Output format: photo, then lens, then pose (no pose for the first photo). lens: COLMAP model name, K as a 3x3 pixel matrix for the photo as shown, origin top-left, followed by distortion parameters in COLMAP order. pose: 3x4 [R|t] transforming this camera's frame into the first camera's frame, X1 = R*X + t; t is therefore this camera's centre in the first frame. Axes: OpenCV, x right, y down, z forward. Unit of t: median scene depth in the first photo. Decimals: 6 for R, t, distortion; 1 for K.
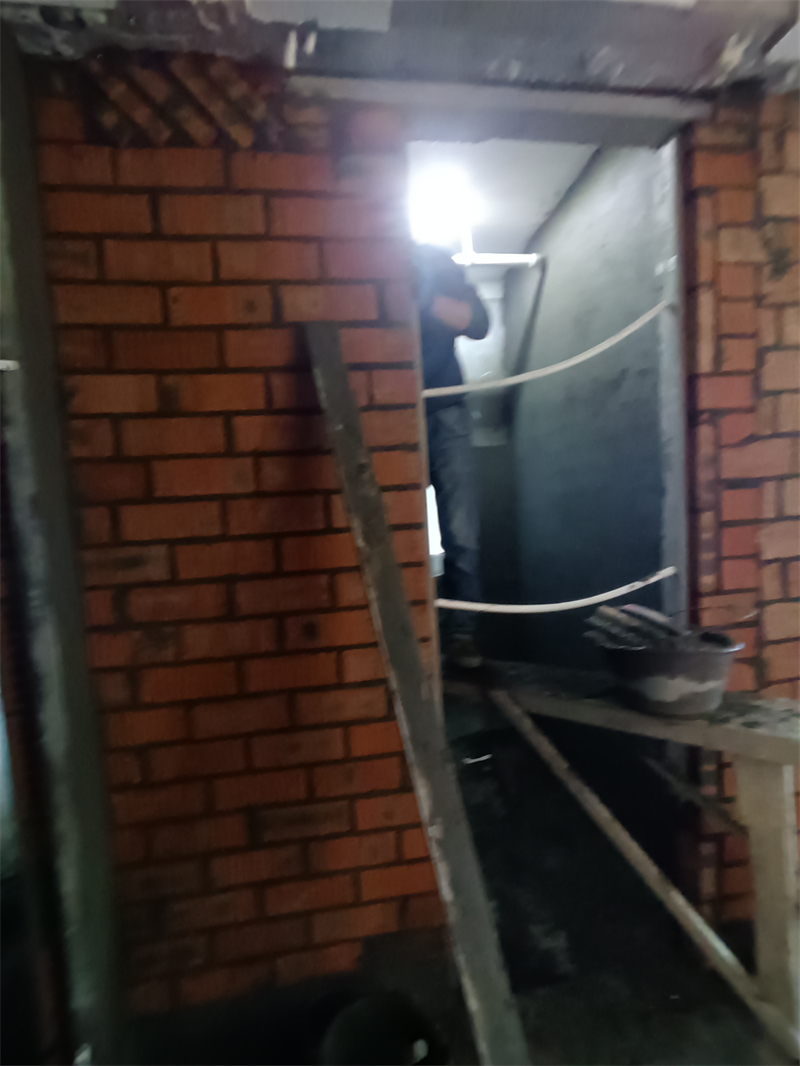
lens RADIAL K [[488.0, 0, 406.7], [0, 488.0, 539.5], [0, 0, 1]] dist [-0.001052, -0.000471]
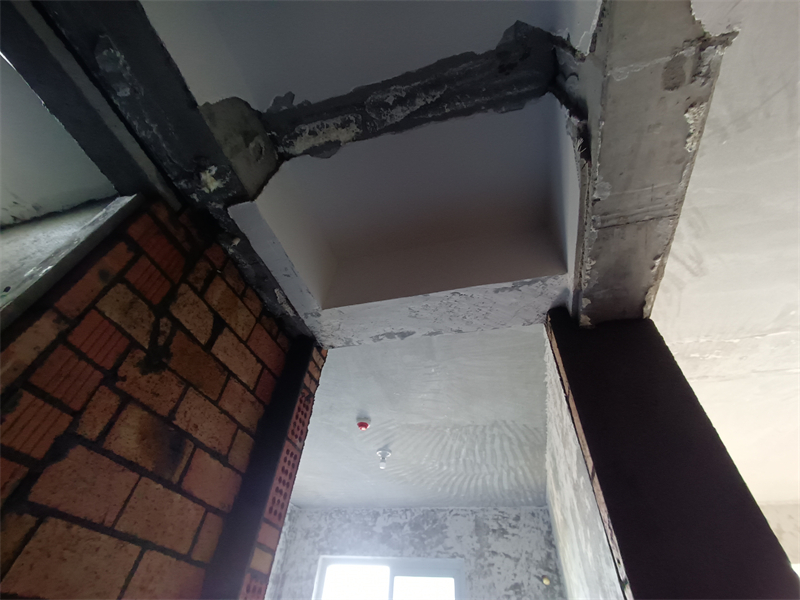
lens RADIAL K [[369.3, 0, 399.4], [0, 369.3, 305.4], [0, 0, 1]] dist [-0.001131, 0.000331]
pose [[0.399258, 0.706398, 0.584461, 0.468179], [-0.019081, 0.643738, -0.765008, -0.113434], [-0.916640, 0.294284, 0.270496, 0.366025]]
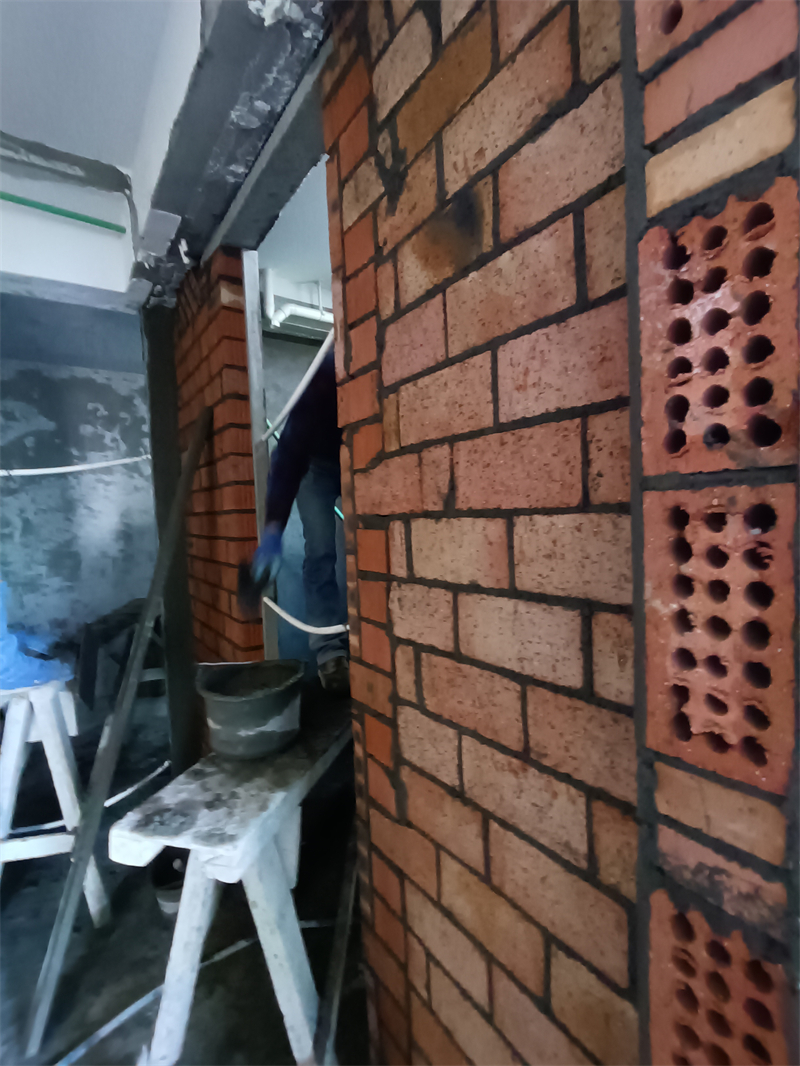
lens RADIAL K [[489.9, 0, 400.0], [0, 489.9, 533.0], [0, 0, 1]] dist [-0.001435, -0.000860]
pose [[0.455418, 0.080992, -0.886586, 1.352521], [-0.049141, 0.996622, 0.065801, -0.148261], [0.888921, 0.013600, 0.457859, 0.706700]]
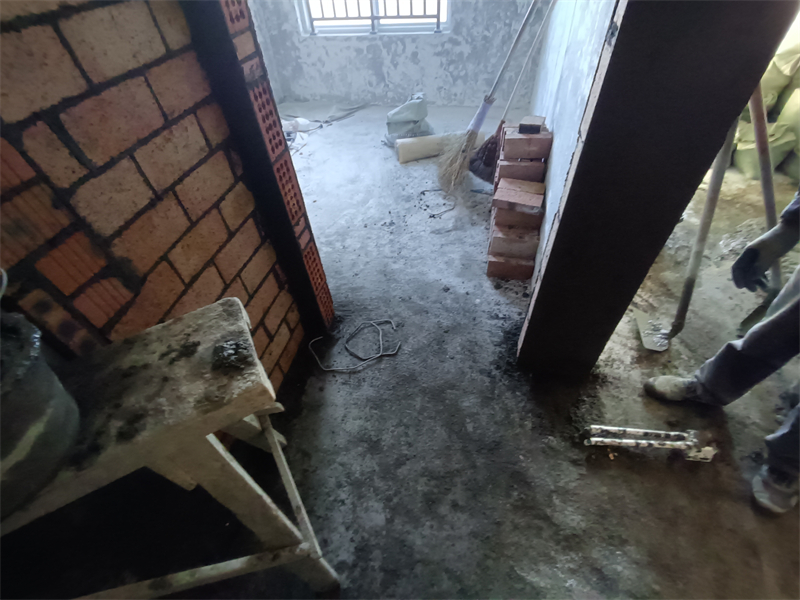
lens RADIAL K [[366.2, 0, 397.9], [0, 366.2, 304.0], [0, 0, 1]] dist [-0.001052, -0.000471]
pose [[0.374283, -0.652321, 0.659082, 0.486863], [0.112751, 0.737483, 0.665888, -0.039742], [-0.920434, -0.174918, 0.349577, 0.392551]]
